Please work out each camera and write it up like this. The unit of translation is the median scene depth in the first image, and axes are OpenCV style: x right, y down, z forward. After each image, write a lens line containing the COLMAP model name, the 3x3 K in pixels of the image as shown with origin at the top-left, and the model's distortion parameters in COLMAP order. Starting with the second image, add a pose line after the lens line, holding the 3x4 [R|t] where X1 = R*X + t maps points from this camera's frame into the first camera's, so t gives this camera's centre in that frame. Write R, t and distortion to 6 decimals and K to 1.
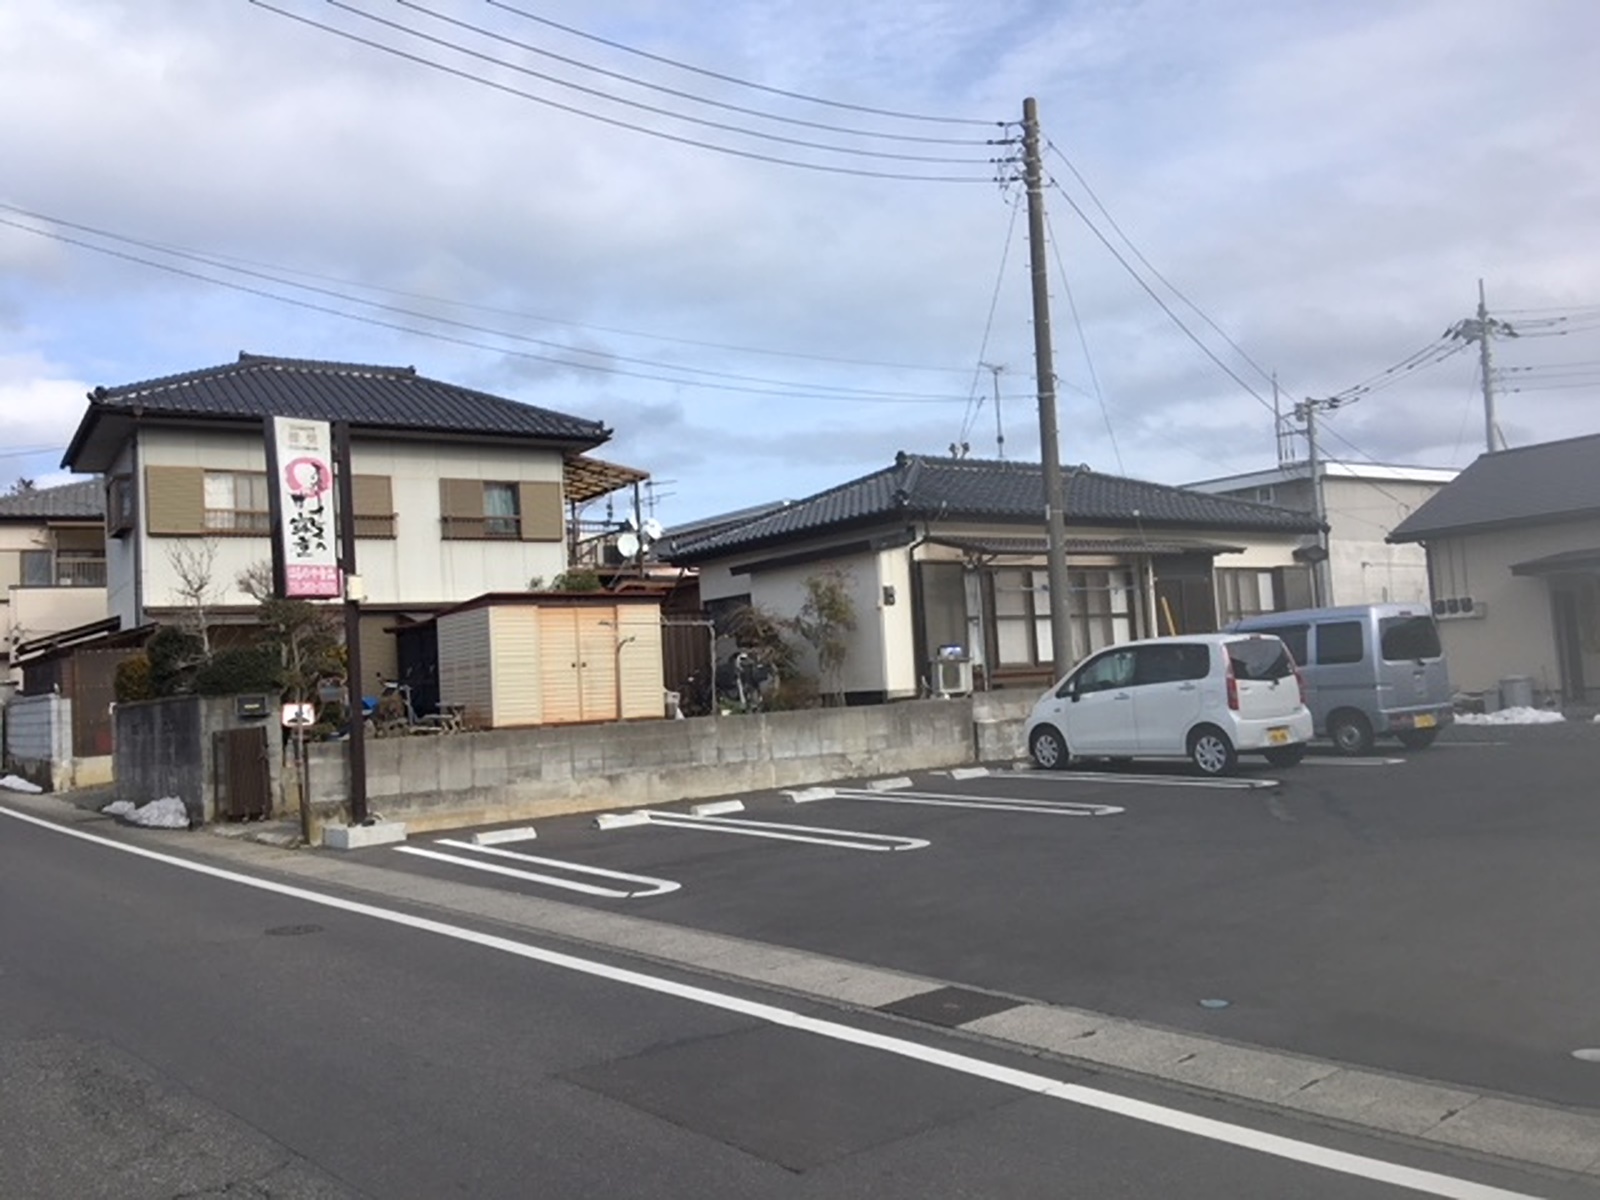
lens RADIAL K [[1341.1, 0, 794.3], [0, 1341.1, 587.2], [0, 0, 1]] dist [0.107498, -0.153461]
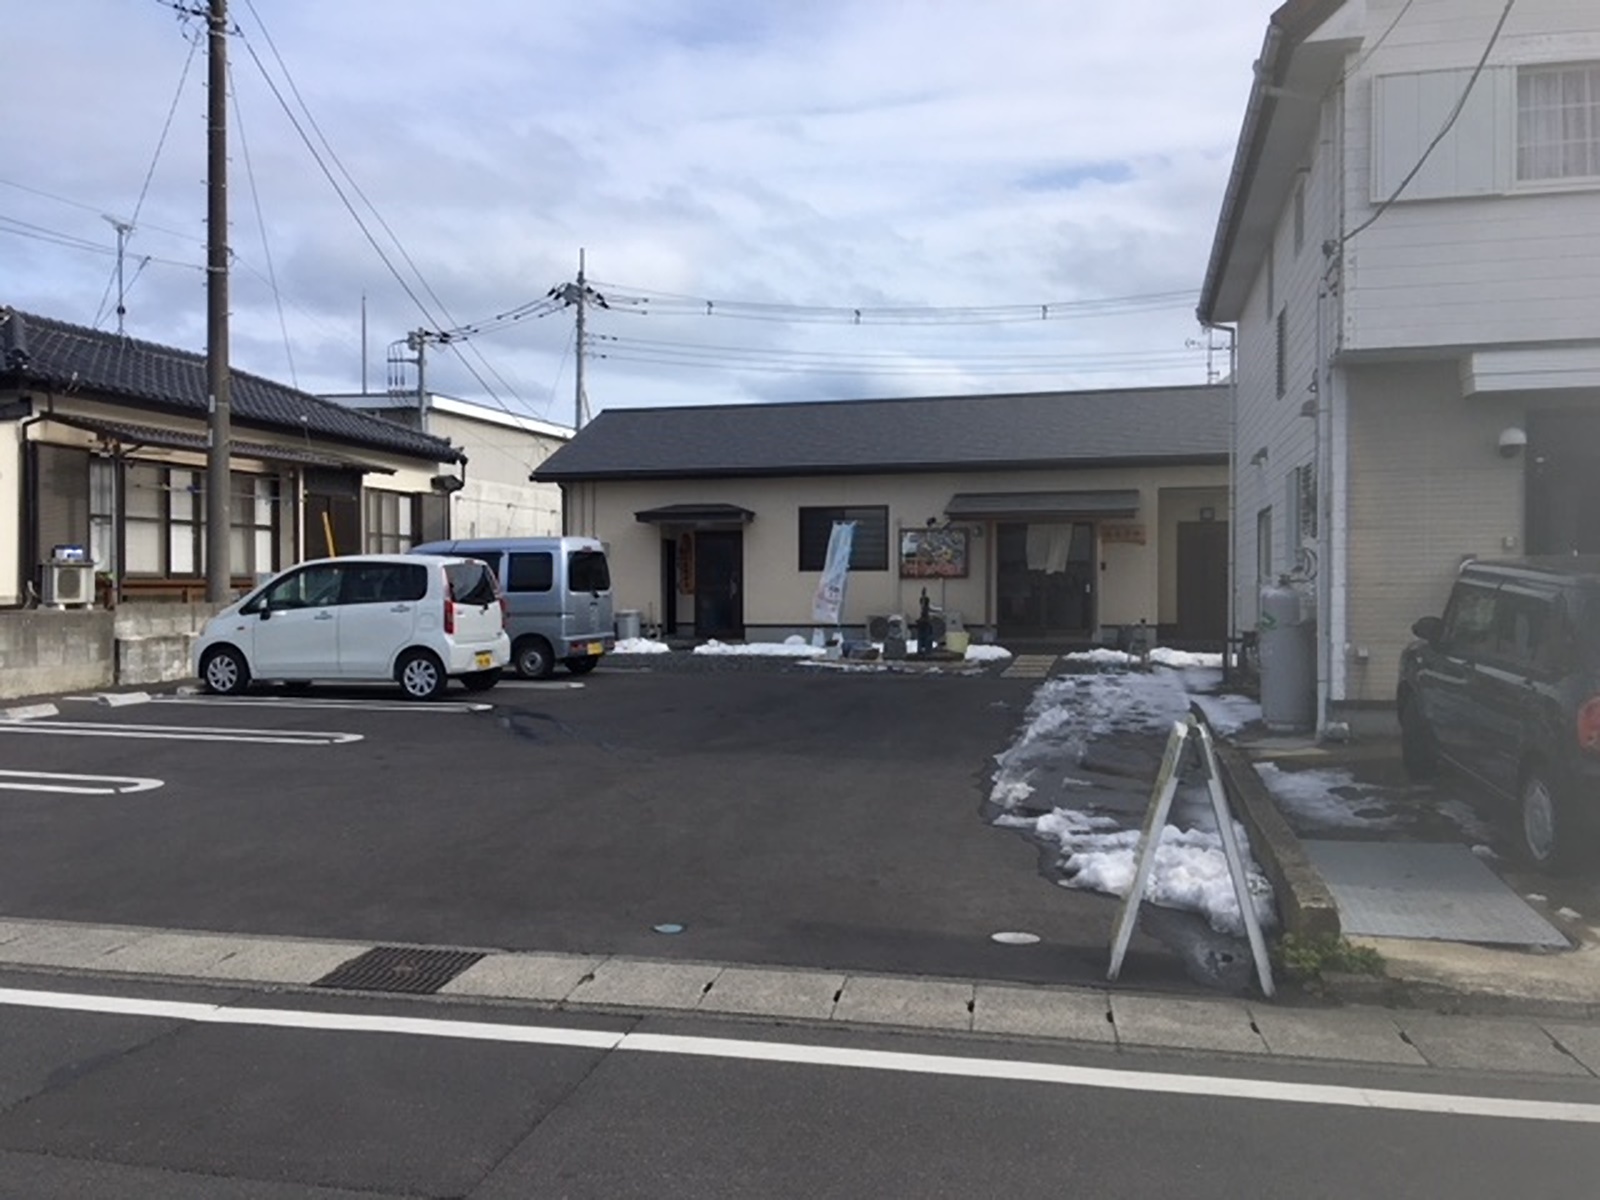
lens RADIAL K [[1341.1, 0, 805.2], [0, 1341.1, 586.9], [0, 0, 1]] dist [0.107498, -0.153461]
pose [[0.767974, 0.055512, 0.638071, -0.090956], [-0.090740, 0.995618, 0.022594, 0.009517], [-0.634021, -0.075250, 0.769646, 0.070814]]
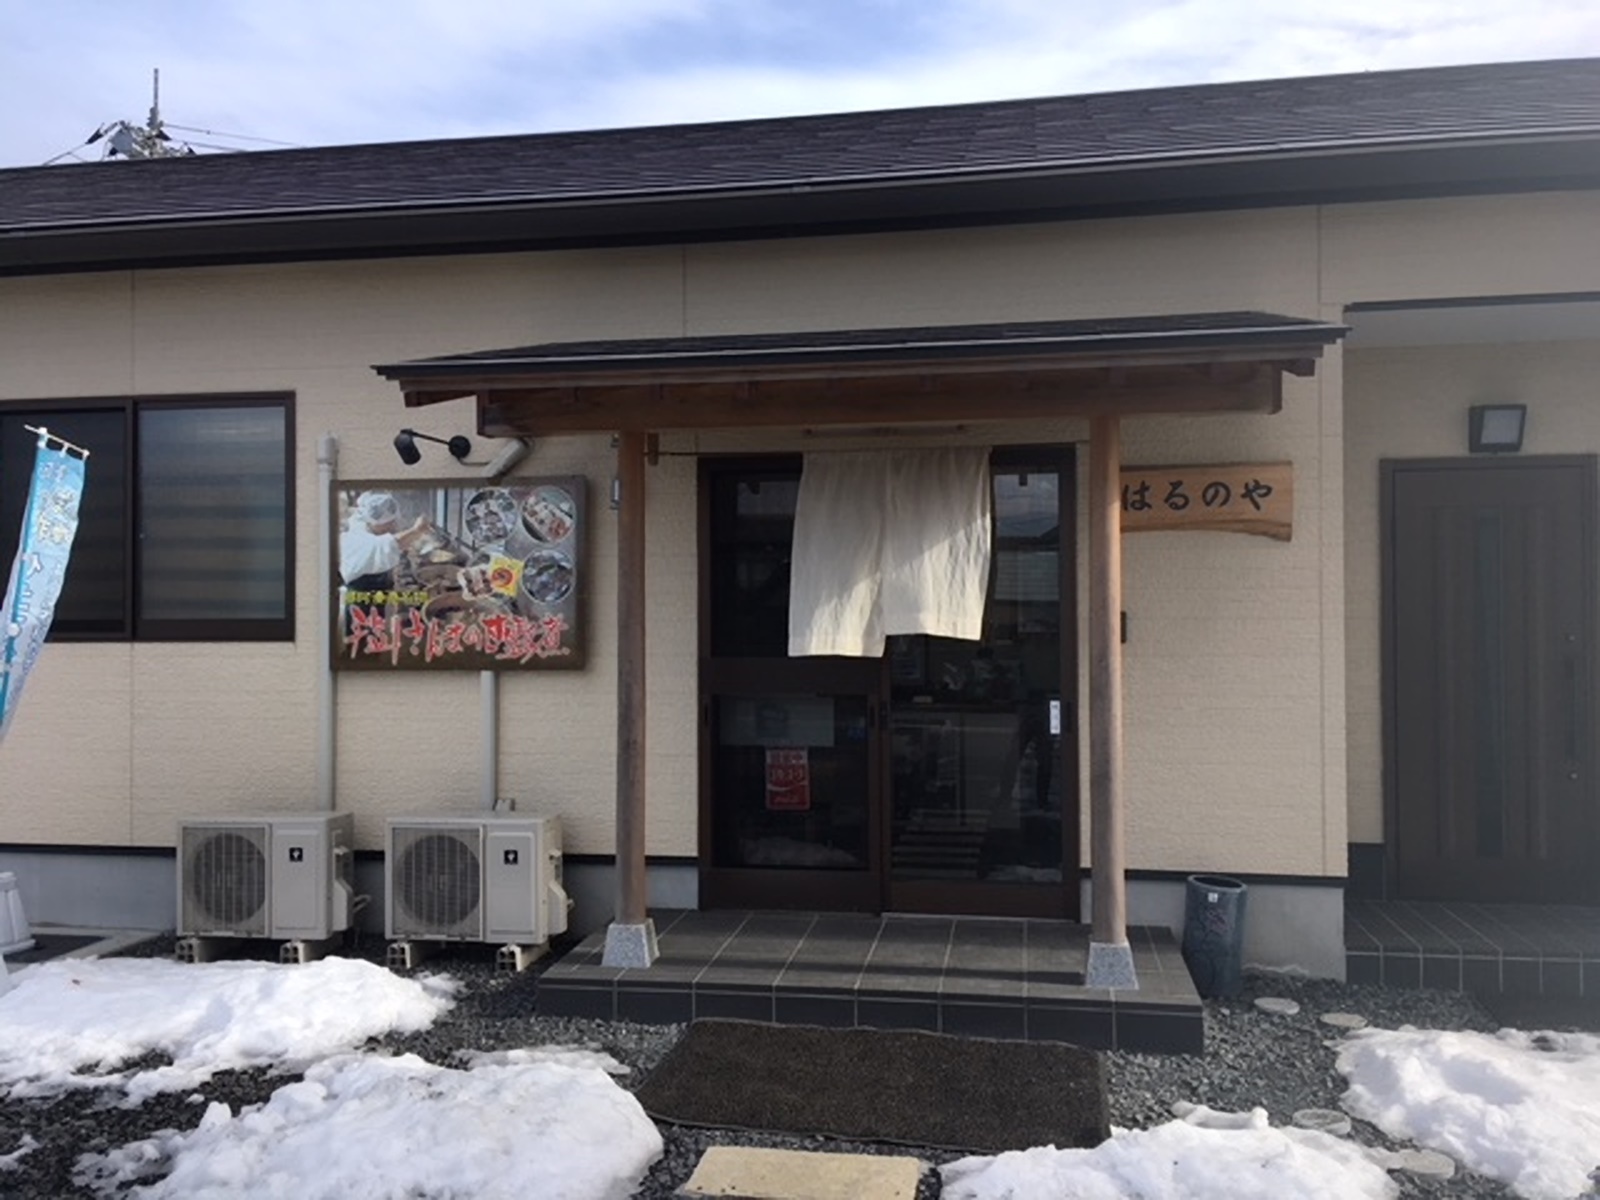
lens RADIAL K [[1341.1, 0, 793.3], [0, 1341.1, 602.6], [0, 0, 1]] dist [0.107498, -0.153461]
pose [[0.729851, 0.067379, 0.680277, 0.716922], [-0.092019, 0.995757, 0.000098, -0.006556], [-0.677385, -0.062670, 0.732955, 0.735181]]
